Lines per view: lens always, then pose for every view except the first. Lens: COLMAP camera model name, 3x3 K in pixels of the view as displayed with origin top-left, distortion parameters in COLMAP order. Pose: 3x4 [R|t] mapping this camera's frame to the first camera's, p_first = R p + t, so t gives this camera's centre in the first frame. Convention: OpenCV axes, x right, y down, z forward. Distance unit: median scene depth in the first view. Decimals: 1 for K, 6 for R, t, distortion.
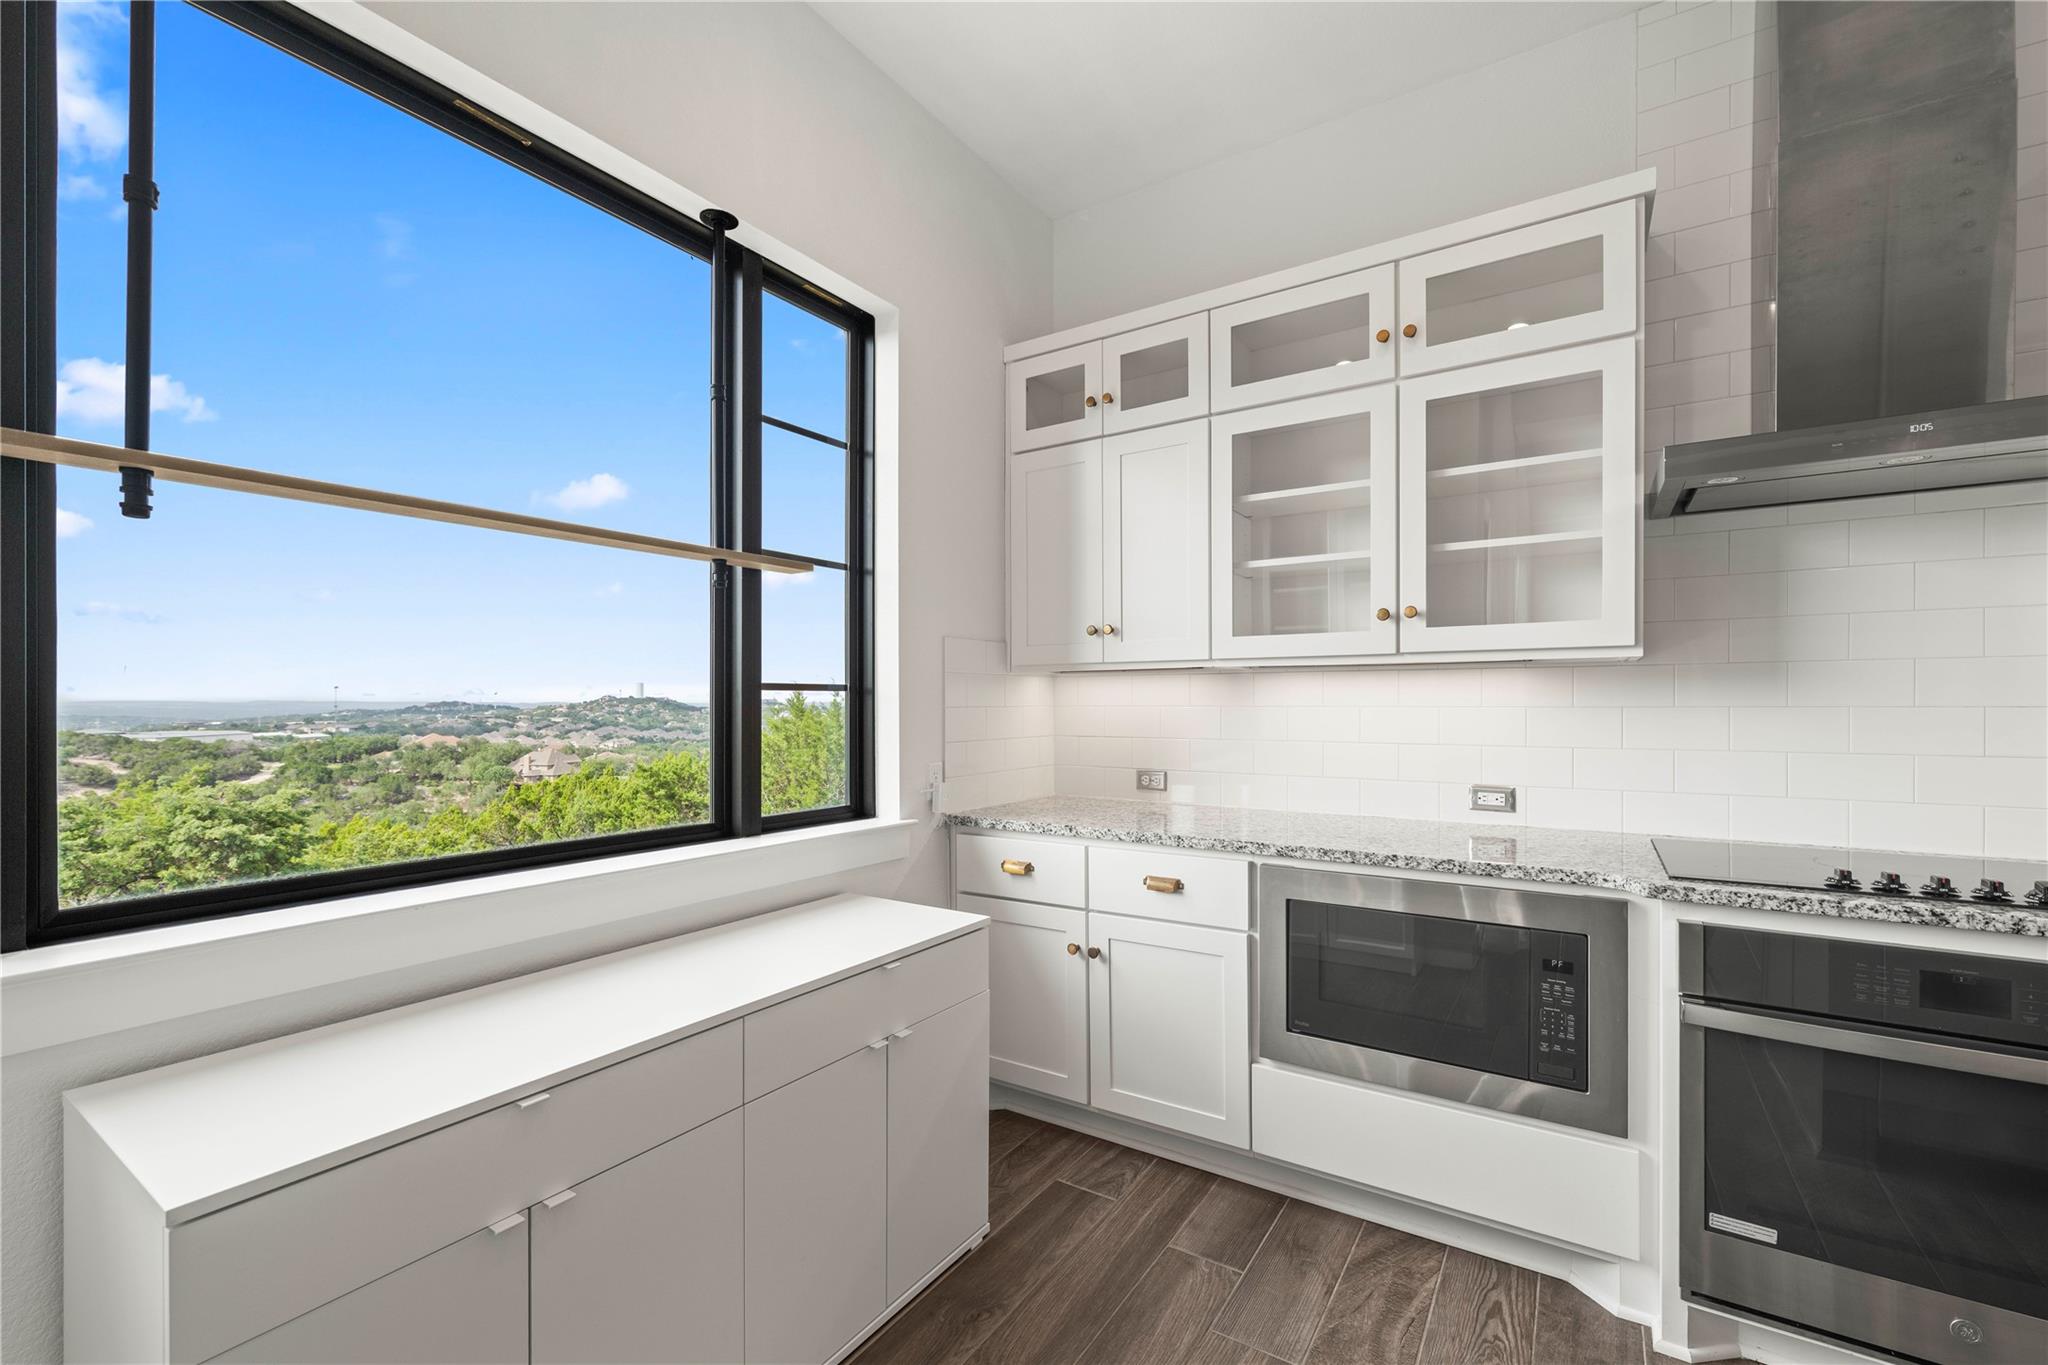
lens RADIAL K [[854.1, 0, 1021.9], [0, 854.1, 693.7], [0, 0, 1]] dist [-0.003288, 0.000759]
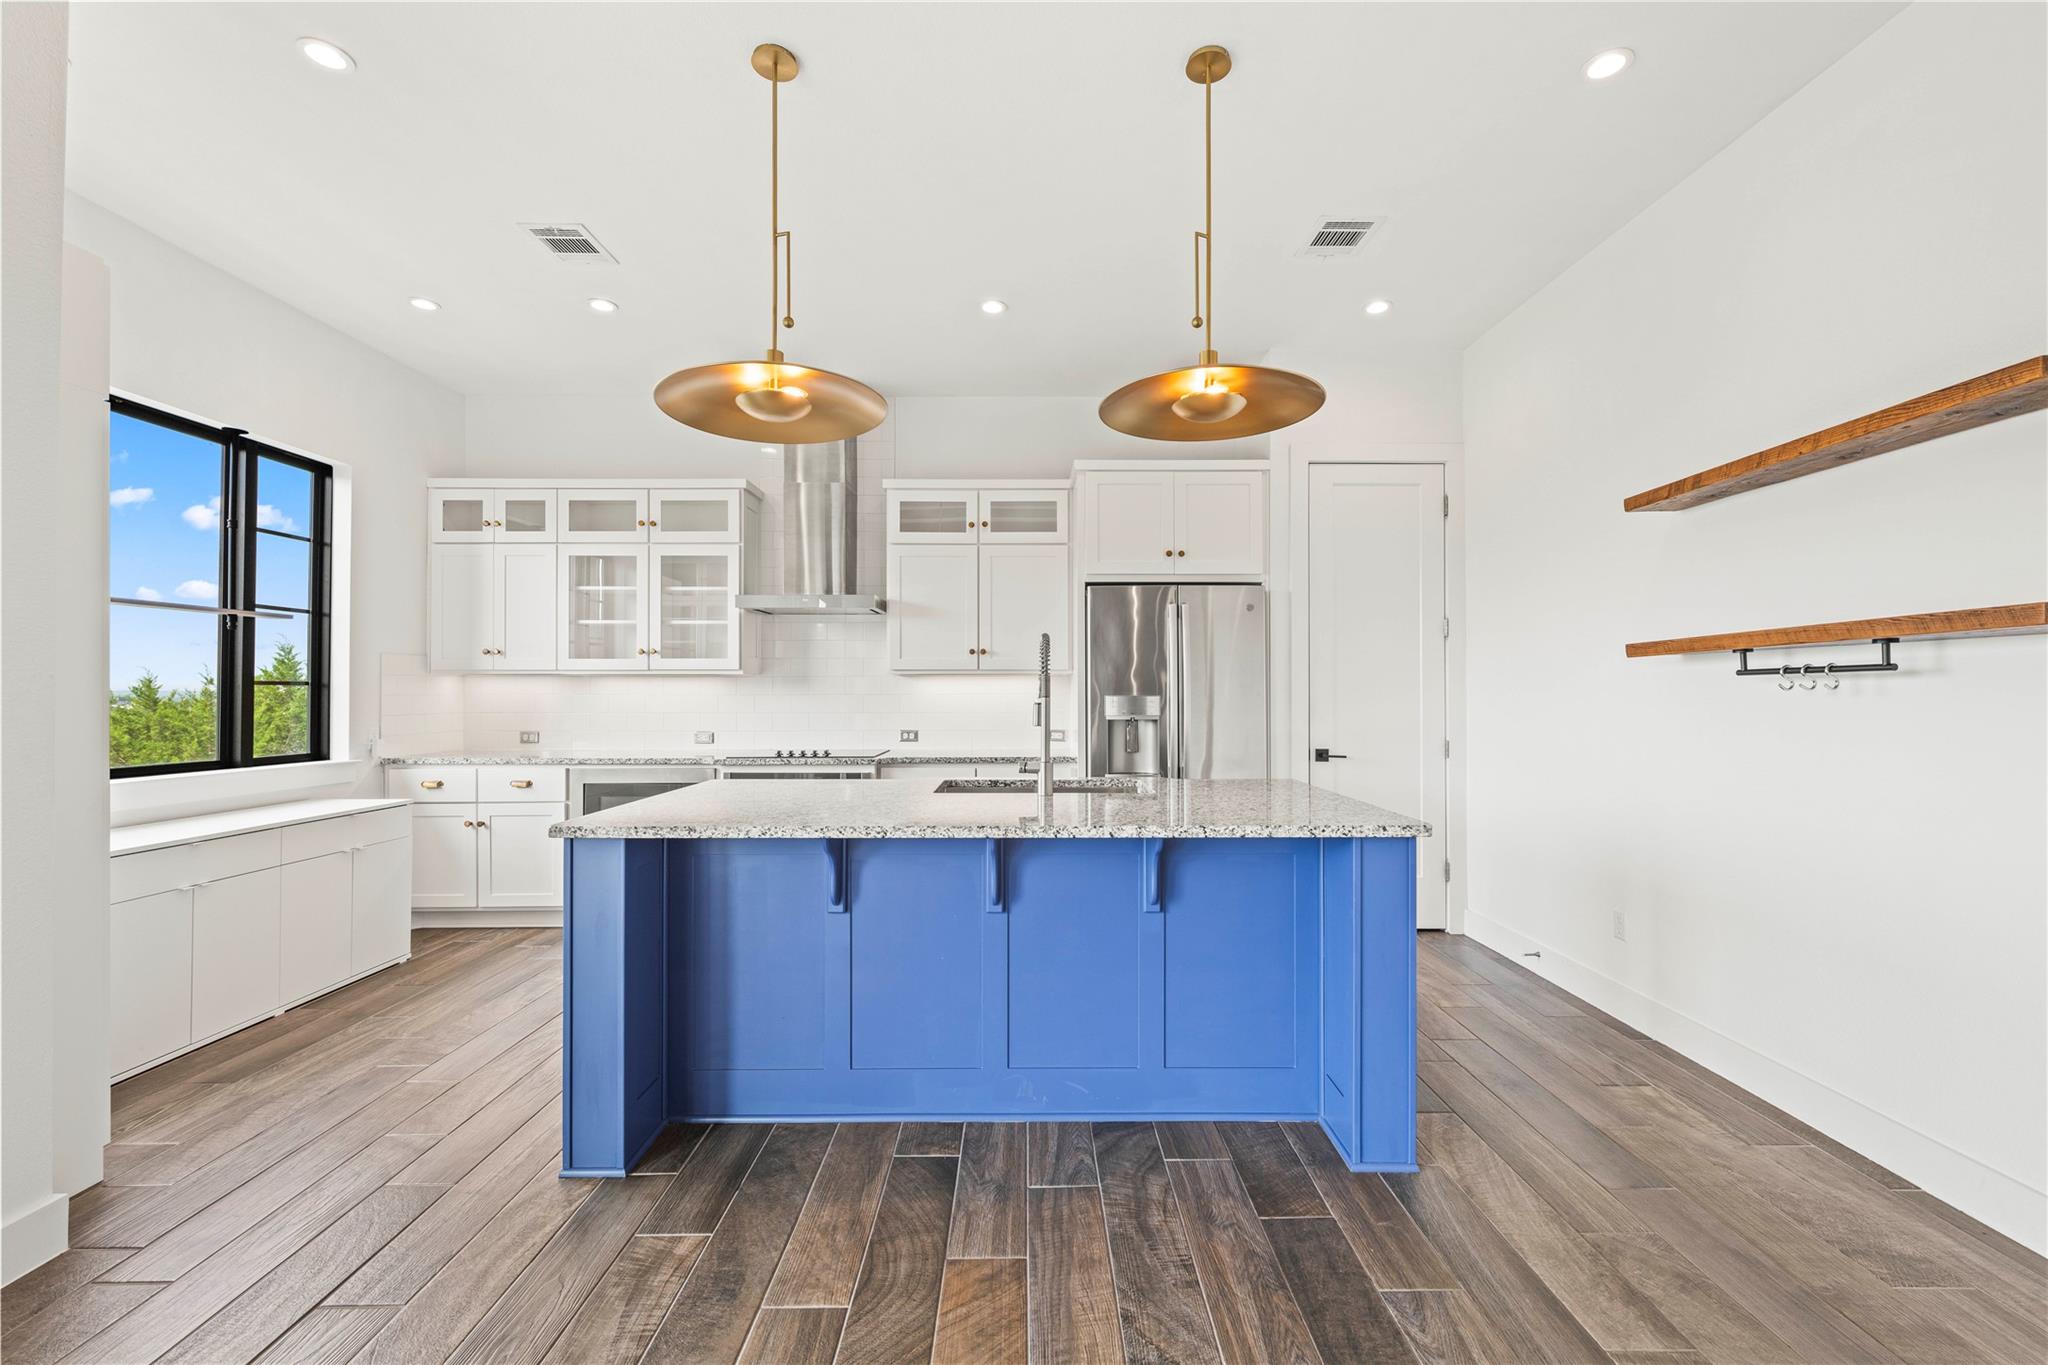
lens RADIAL K [[854.1, 0, 1043.3], [0, 854.1, 680.8], [0, 0, 1]] dist [-0.003288, 0.000759]
pose [[0.828836, 0.008941, 0.559420, 0.056619], [-0.007822, 0.999960, -0.004393, -0.016531], [-0.559437, -0.000735, 0.828873, -1.247505]]
